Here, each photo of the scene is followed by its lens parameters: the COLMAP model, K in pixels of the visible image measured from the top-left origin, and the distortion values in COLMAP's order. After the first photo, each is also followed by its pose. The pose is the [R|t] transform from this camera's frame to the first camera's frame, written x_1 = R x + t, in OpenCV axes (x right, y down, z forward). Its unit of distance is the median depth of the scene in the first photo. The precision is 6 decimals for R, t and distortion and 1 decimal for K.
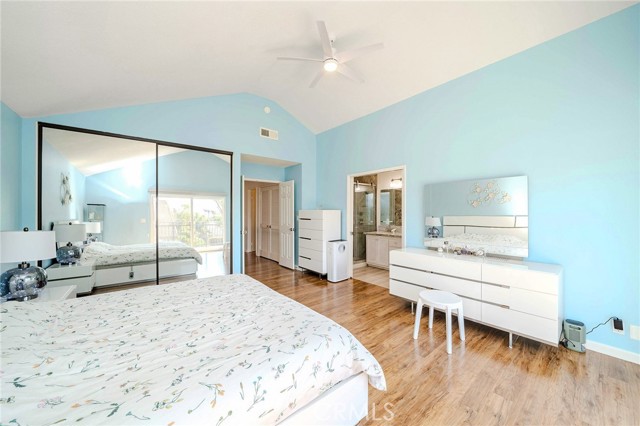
lens RADIAL K [[238.1, 0, 310.8], [0, 238.1, 212.8], [0, 0, 1]] dist [-0.010017, 0.000542]
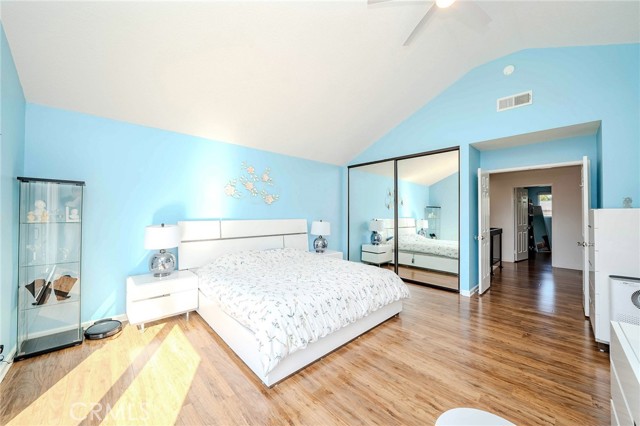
lens RADIAL K [[238.1, 0, 319.9], [0, 238.1, 211.7], [0, 0, 1]] dist [-0.010017, 0.000542]
pose [[0.075615, 0.003459, -0.997131, 0.670907], [0.000344, 0.999994, 0.003495, -0.015403], [0.997137, -0.000607, 0.075613, 0.531035]]
